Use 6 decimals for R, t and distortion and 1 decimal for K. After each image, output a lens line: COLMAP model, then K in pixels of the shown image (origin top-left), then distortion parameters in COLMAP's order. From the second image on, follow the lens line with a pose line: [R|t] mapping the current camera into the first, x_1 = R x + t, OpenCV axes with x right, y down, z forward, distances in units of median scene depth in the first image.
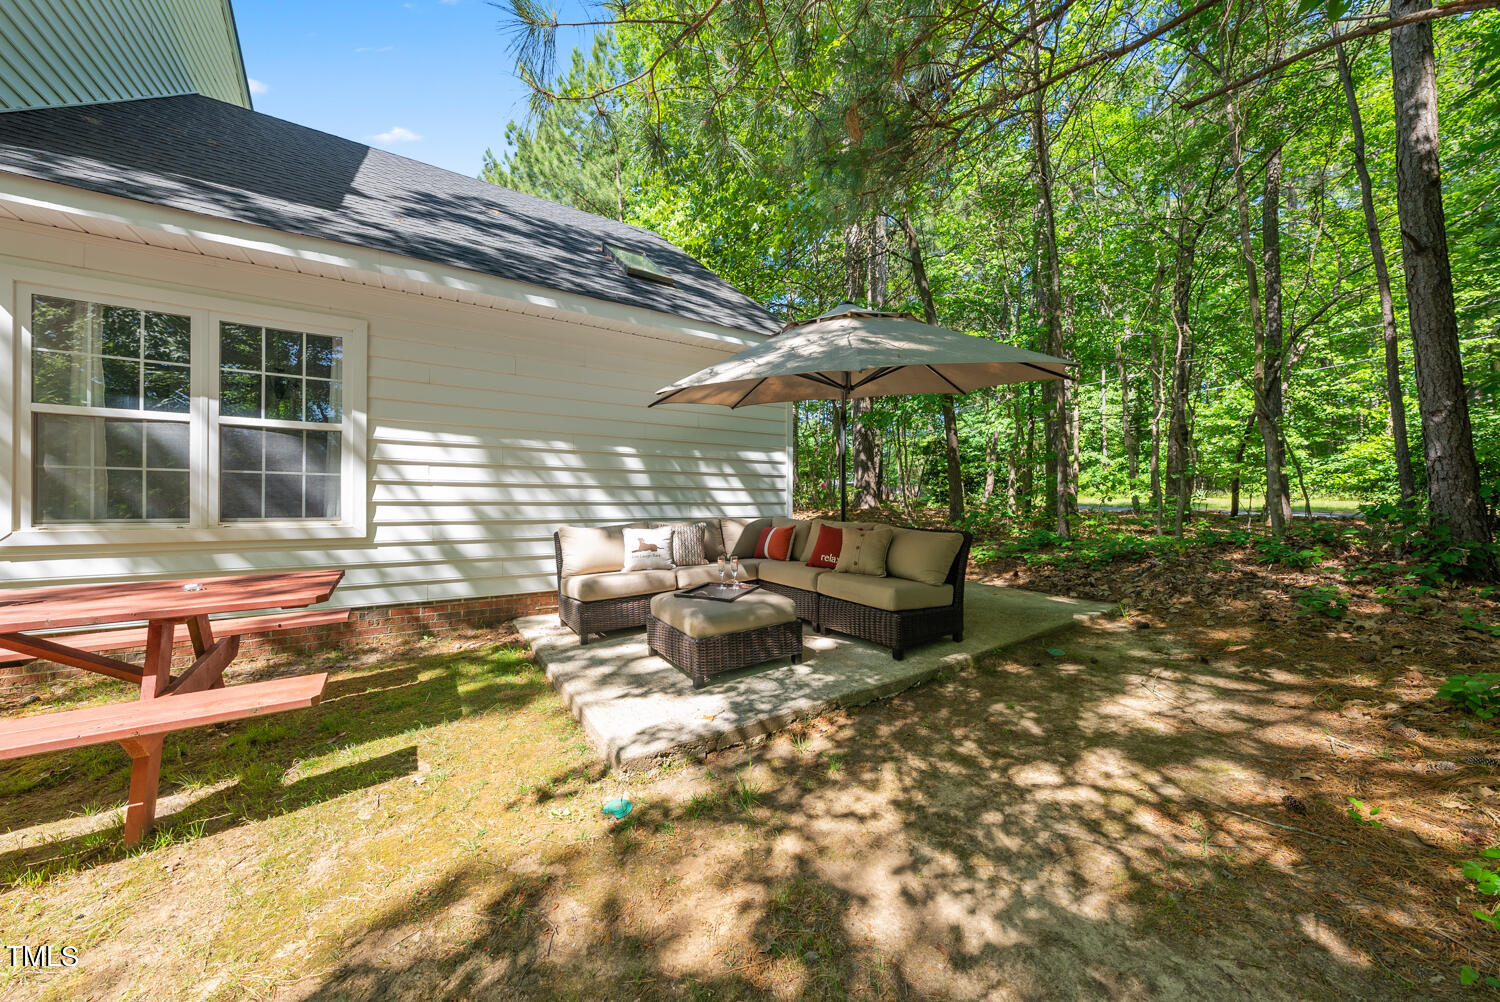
lens RADIAL K [[509.7, 0, 750.0], [0, 509.7, 501.0], [0, 0, 1]] dist [-0.001820, -0.000028]
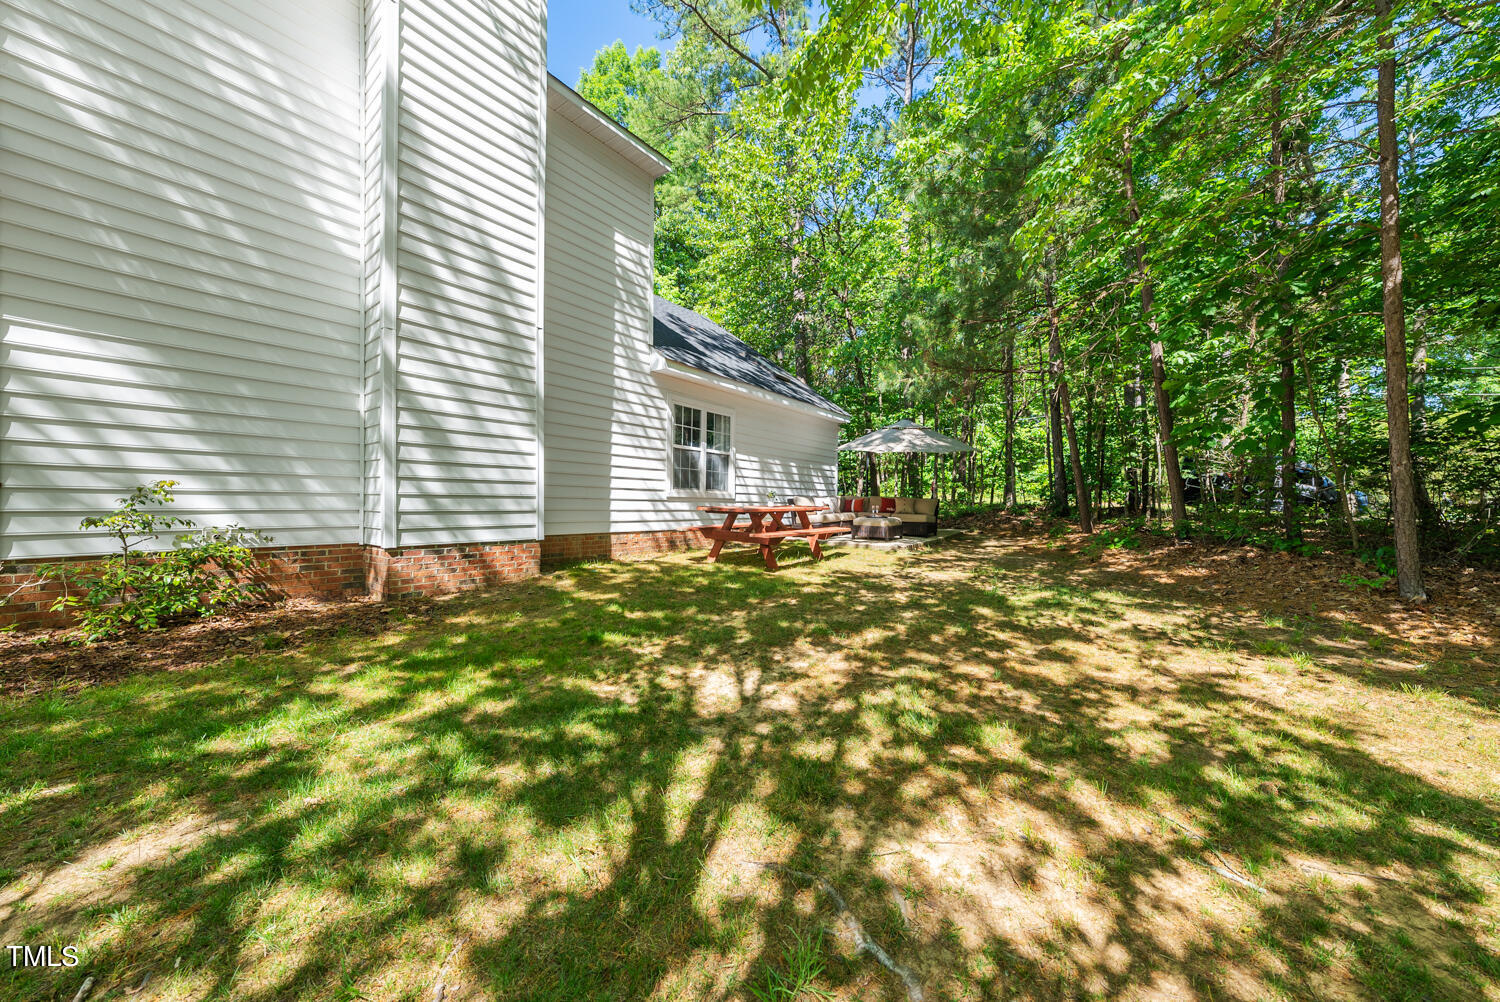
lens RADIAL K [[509.7, 0, 750.0], [0, 509.7, 501.0], [0, 0, 1]] dist [-0.001820, -0.000028]
pose [[0.939084, 0.003136, 0.343673, -1.346823], [-0.000590, 0.999972, -0.007513, 0.089388], [-0.343687, 0.006853, 0.939059, -1.168076]]
